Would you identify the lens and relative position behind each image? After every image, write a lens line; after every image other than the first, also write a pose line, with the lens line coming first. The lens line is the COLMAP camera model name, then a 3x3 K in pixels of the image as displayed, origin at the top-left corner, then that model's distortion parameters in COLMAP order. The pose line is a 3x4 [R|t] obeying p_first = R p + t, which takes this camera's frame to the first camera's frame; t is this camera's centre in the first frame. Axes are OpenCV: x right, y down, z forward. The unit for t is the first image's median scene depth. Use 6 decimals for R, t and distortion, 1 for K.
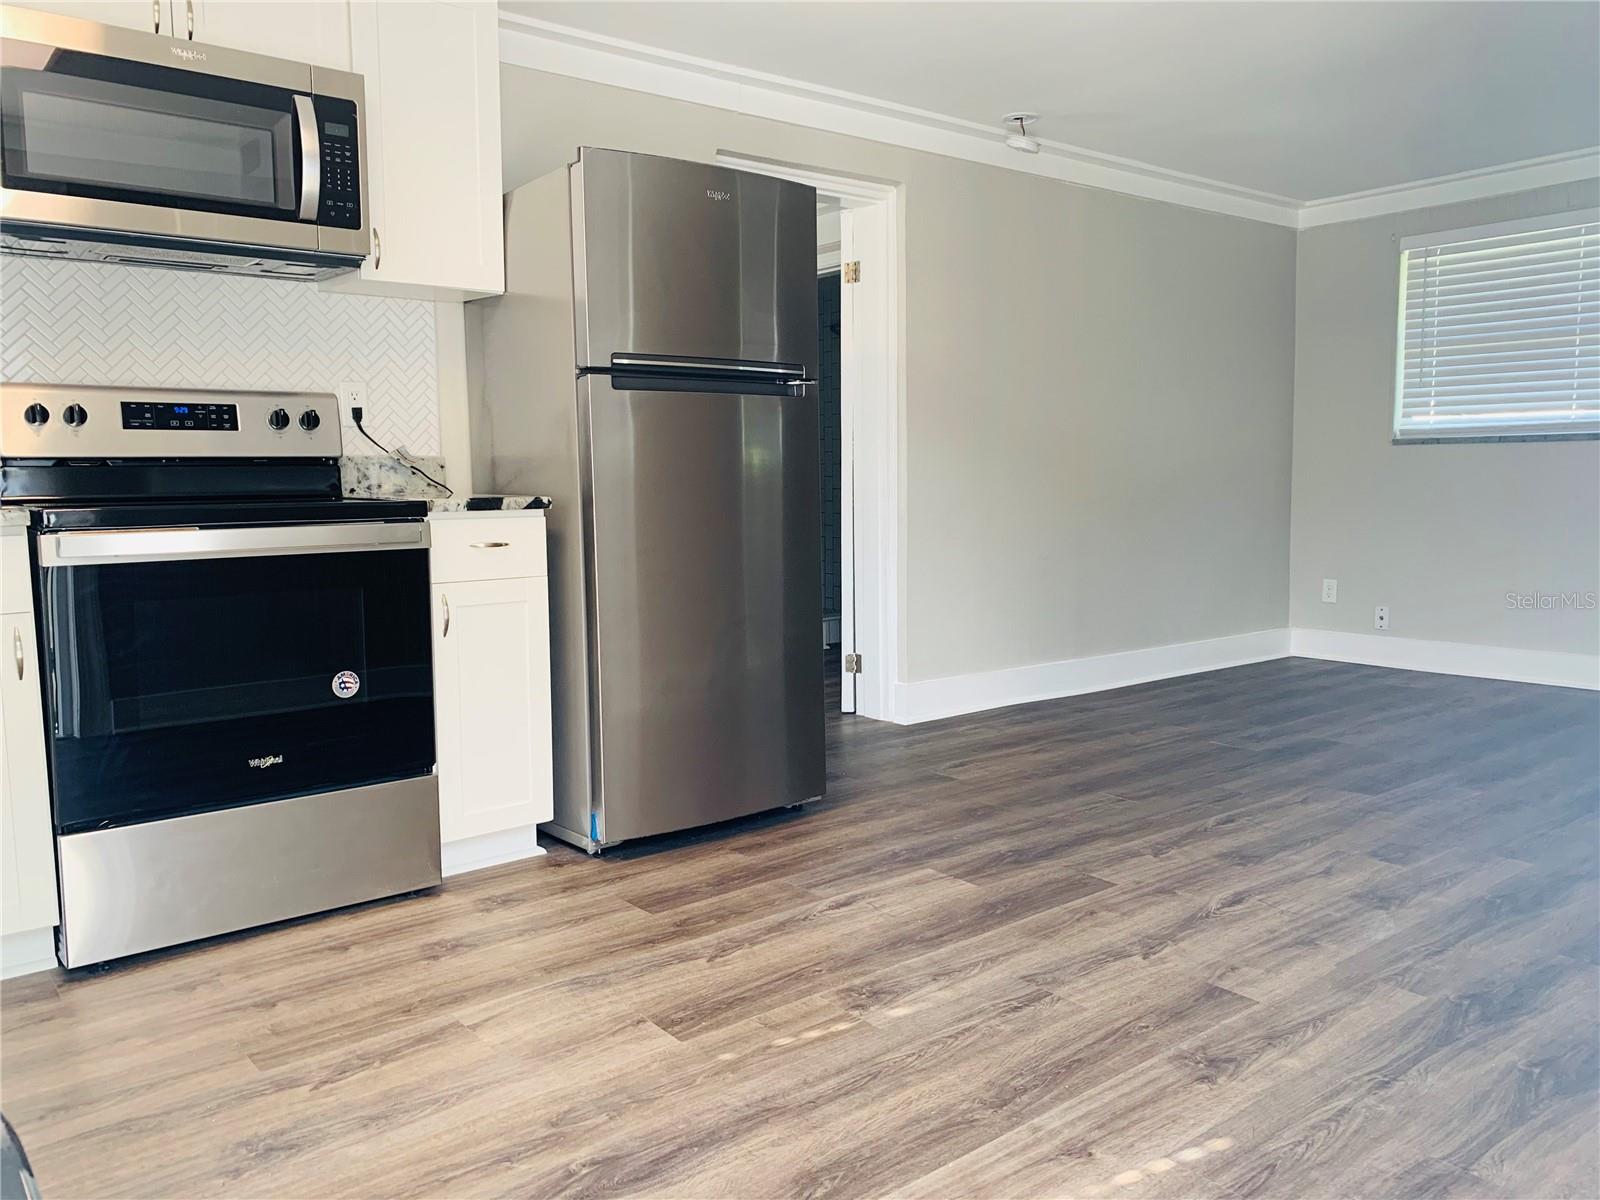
lens RADIAL K [[1223.5, 0, 797.1], [0, 1223.5, 570.3], [0, 0, 1]] dist [0.016981, 0.005999]
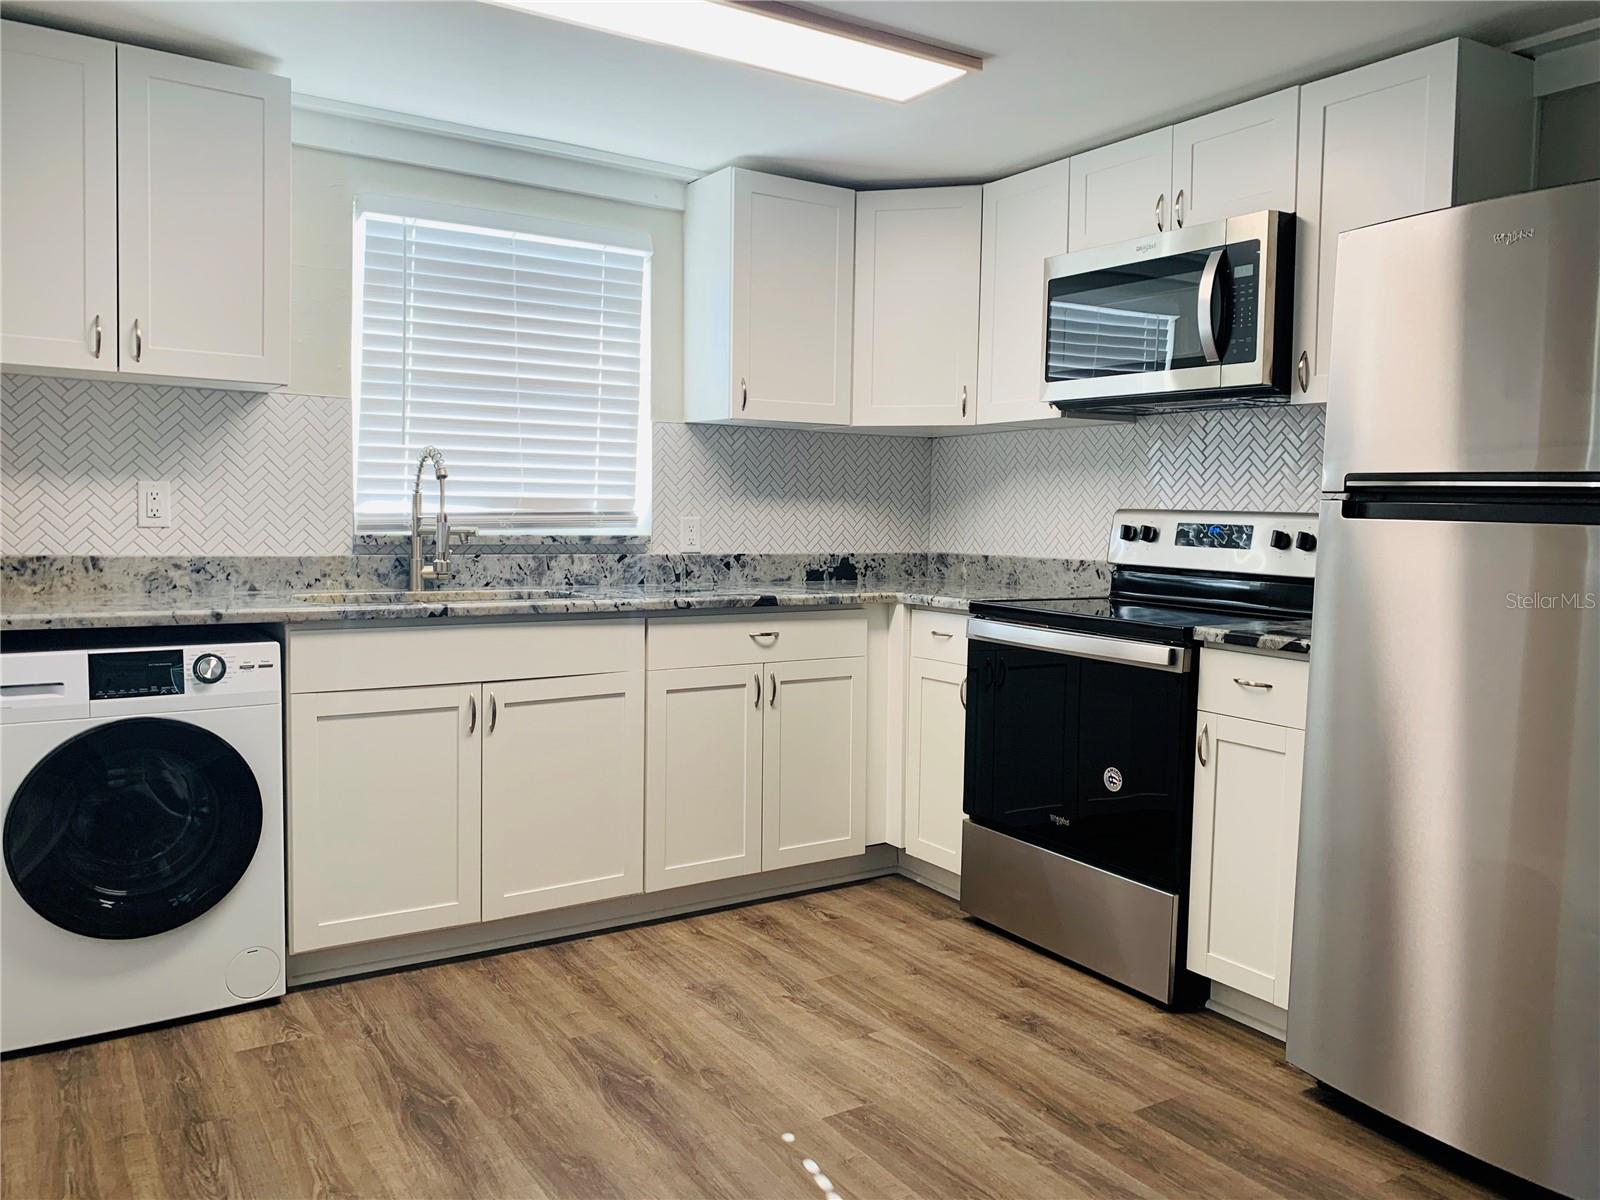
lens RADIAL K [[1223.5, 0, 797.1], [0, 1223.5, 570.3], [0, 0, 1]] dist [0.016981, 0.005999]
pose [[-0.102409, 0.060256, -0.992916, 0.698445], [-0.109999, 0.991356, 0.071507, -0.132748], [0.988642, 0.116542, -0.094896, 0.725493]]
